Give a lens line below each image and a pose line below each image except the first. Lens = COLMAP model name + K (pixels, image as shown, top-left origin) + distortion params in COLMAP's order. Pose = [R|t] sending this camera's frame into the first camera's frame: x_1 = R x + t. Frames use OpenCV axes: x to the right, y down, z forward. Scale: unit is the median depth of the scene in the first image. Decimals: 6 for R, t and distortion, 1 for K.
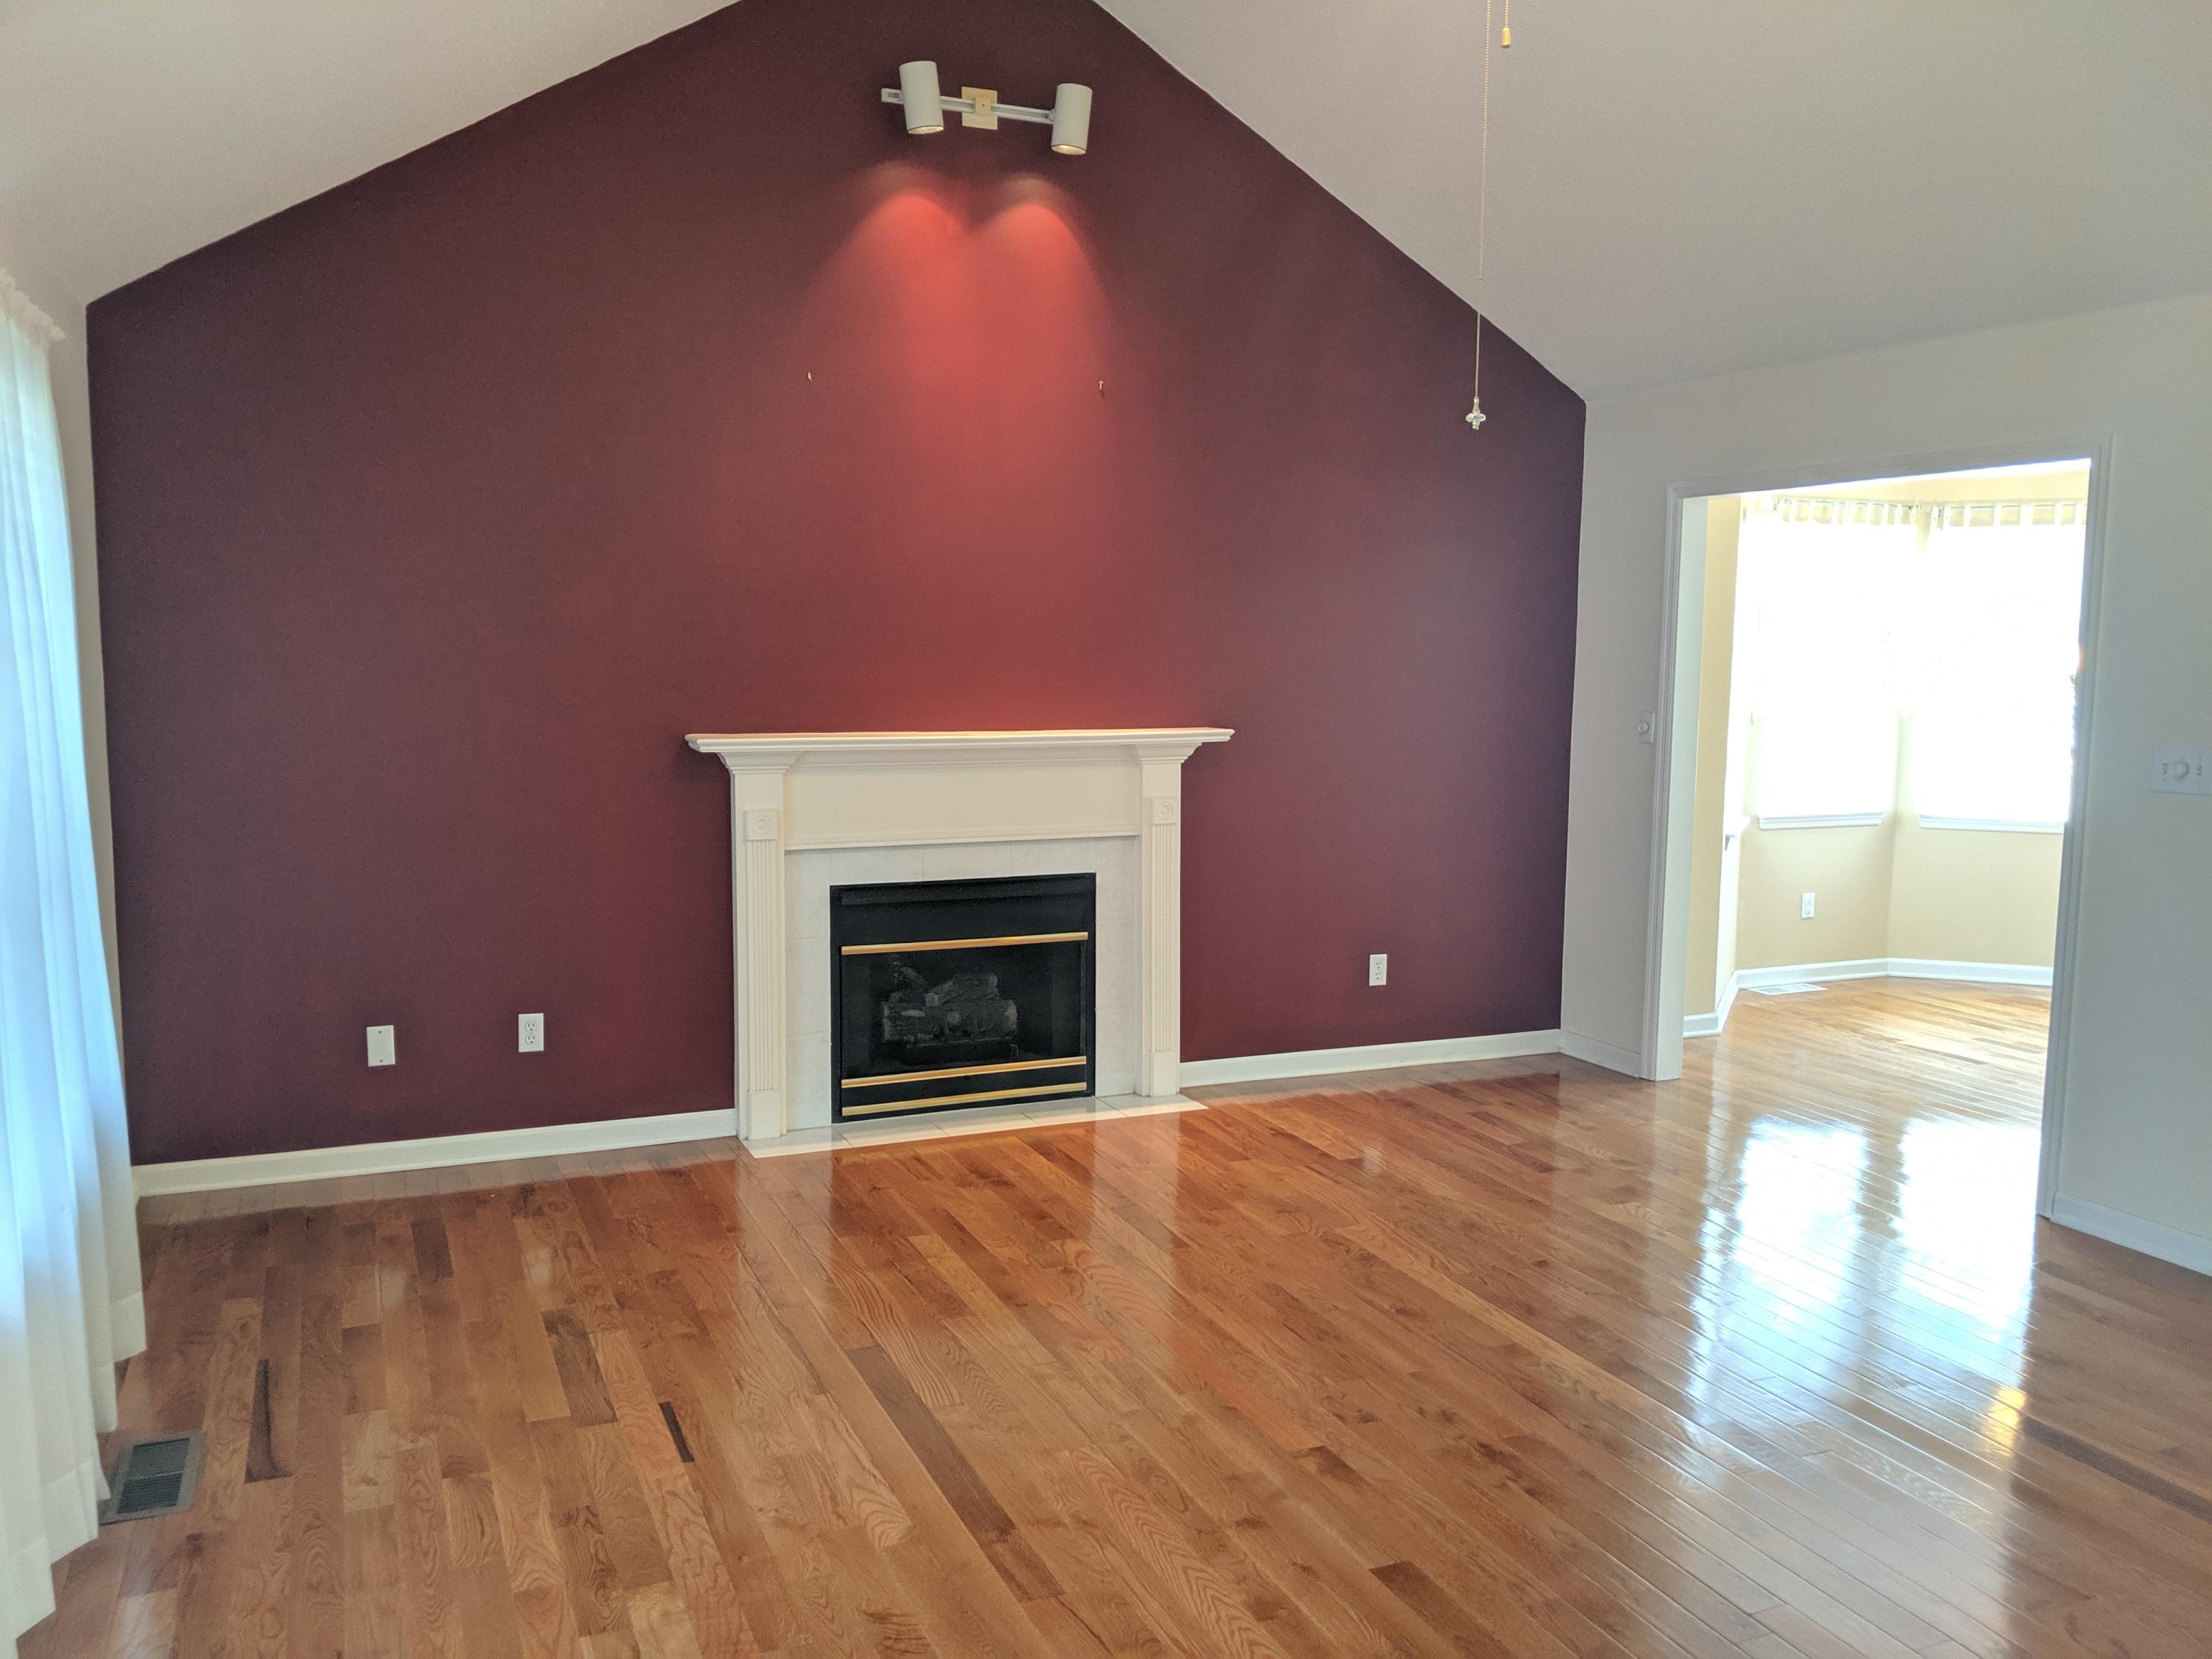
lens RADIAL K [[1809.2, 0, 1130.5], [0, 1809.2, 835.6], [0, 0, 1]] dist [0.125518, -0.247107]
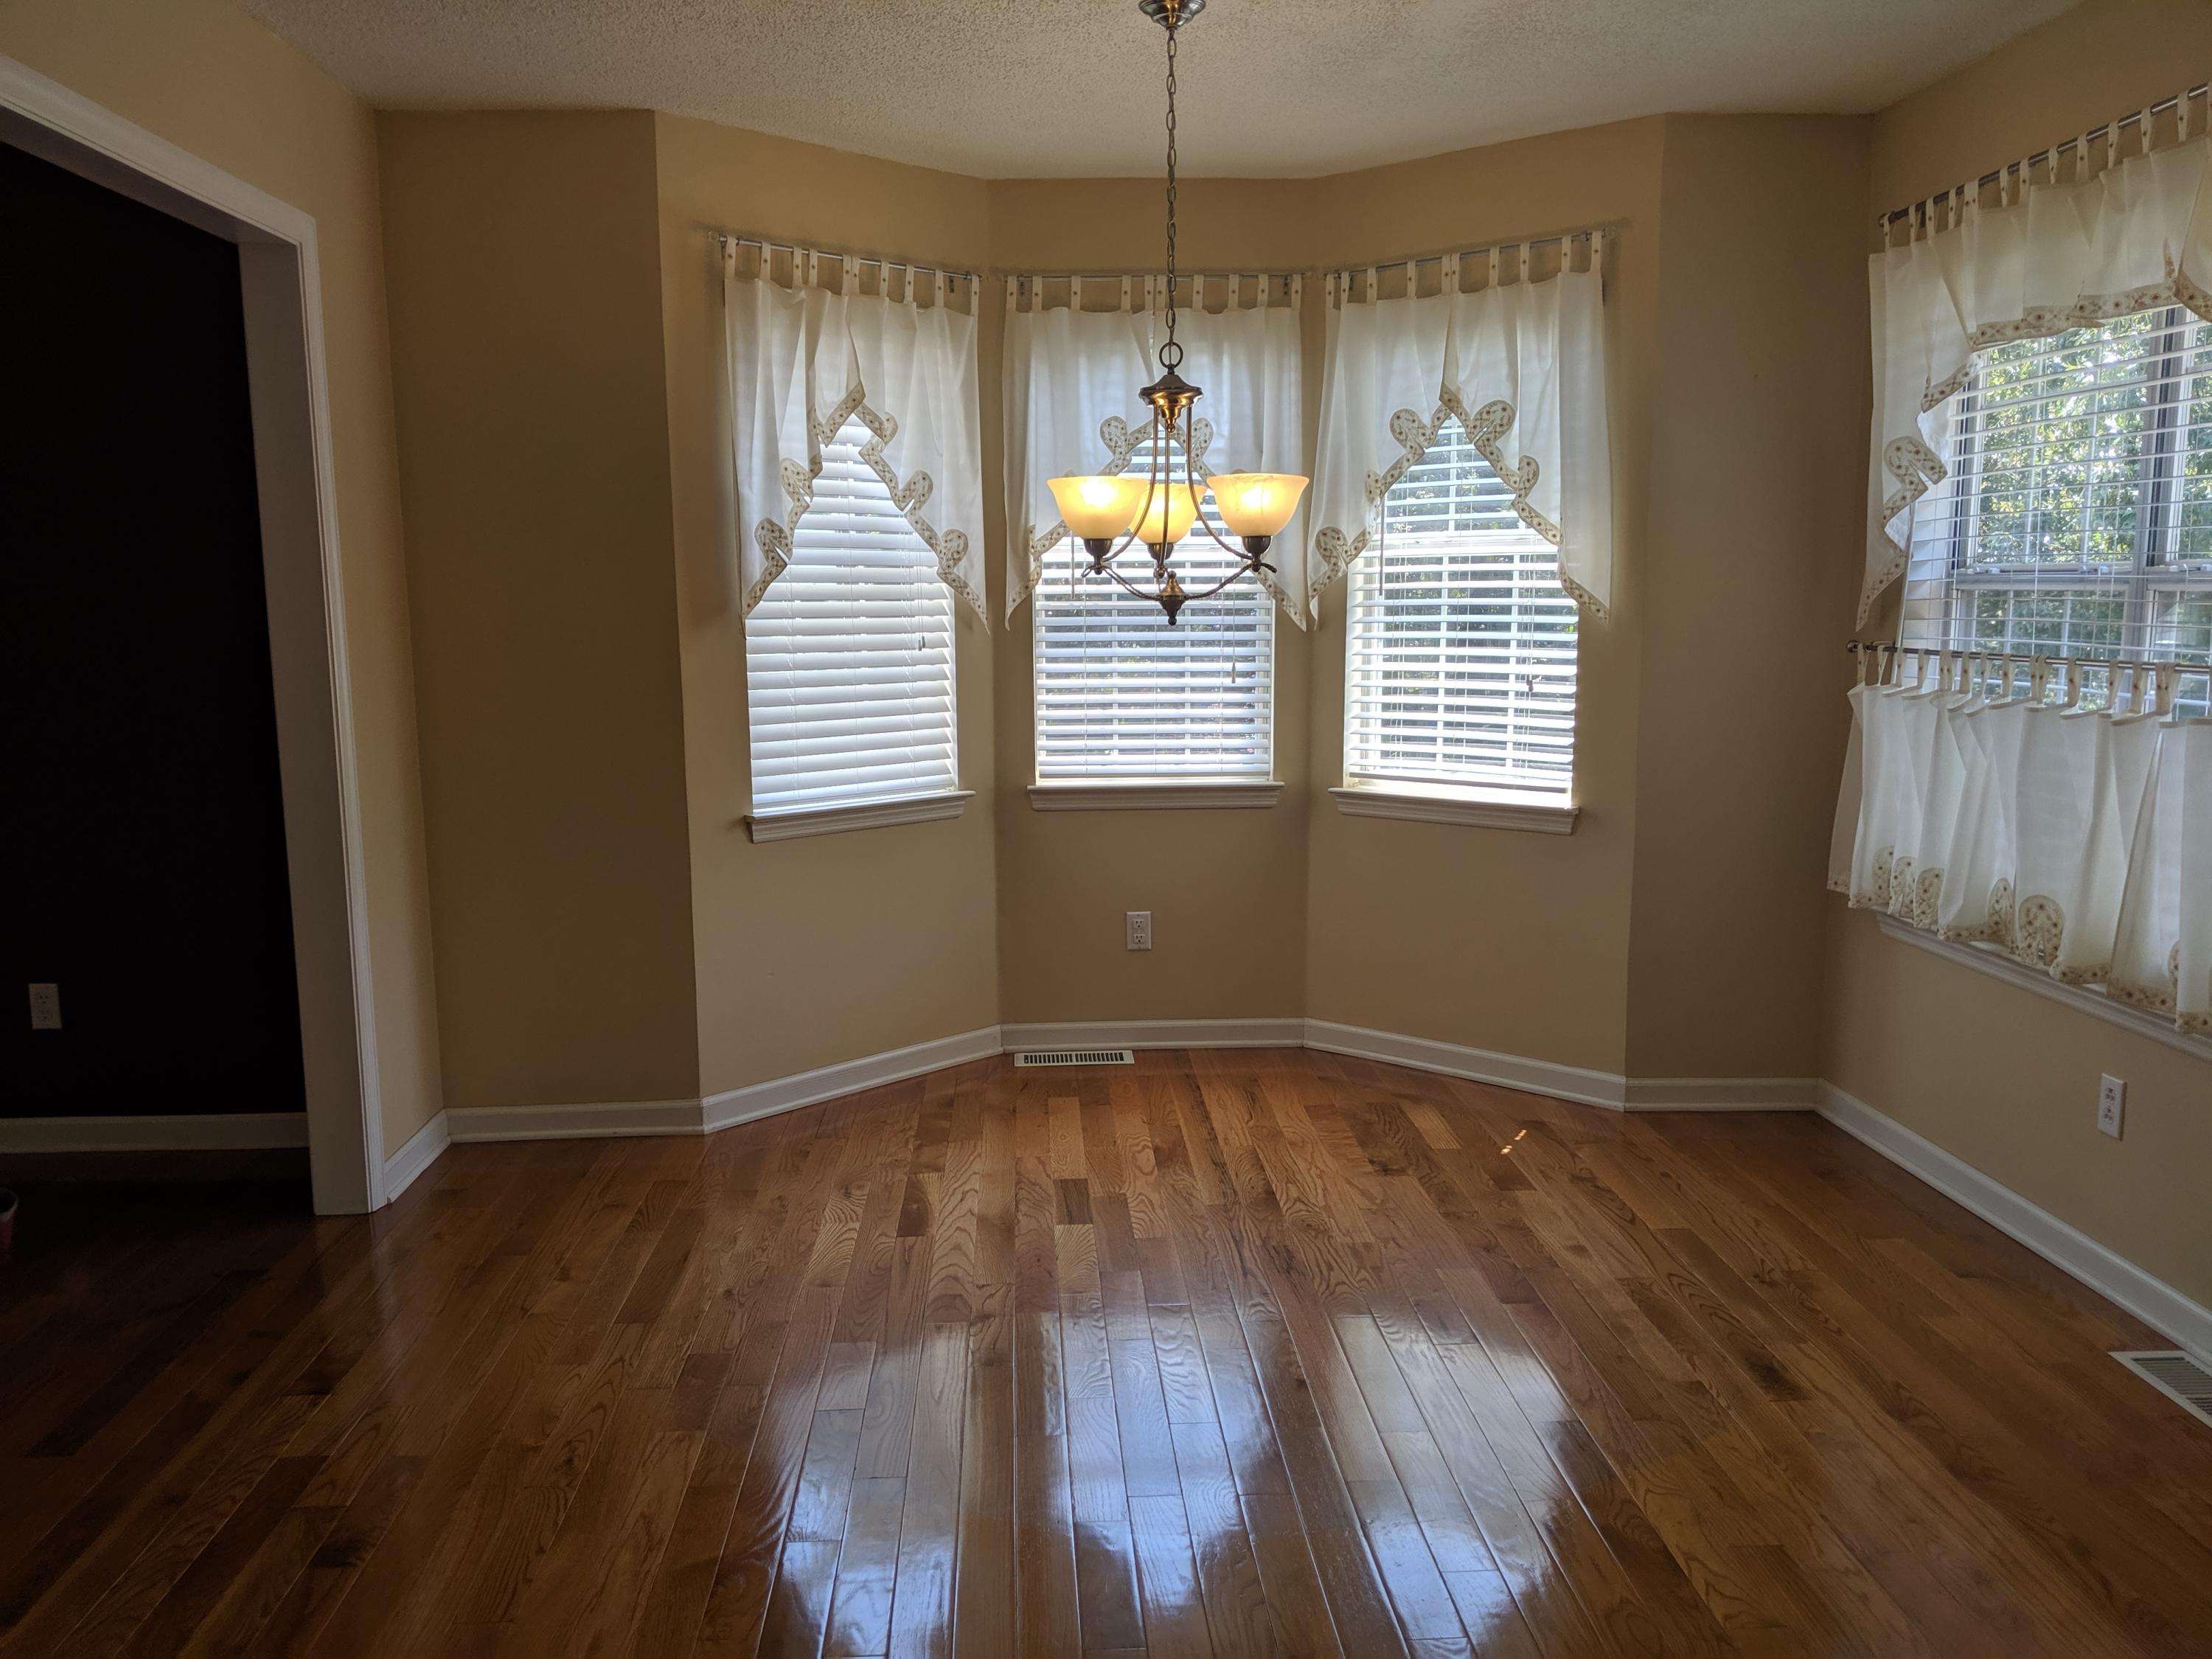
lens RADIAL K [[1809.2, 0, 1130.5], [0, 1809.2, 835.6], [0, 0, 1]] dist [0.125518, -0.247107]
pose [[0.941592, 0.027373, -0.335642, 0.562608], [-0.020274, 0.999491, 0.024638, -0.009402], [0.336145, -0.016394, 0.941667, 0.400496]]
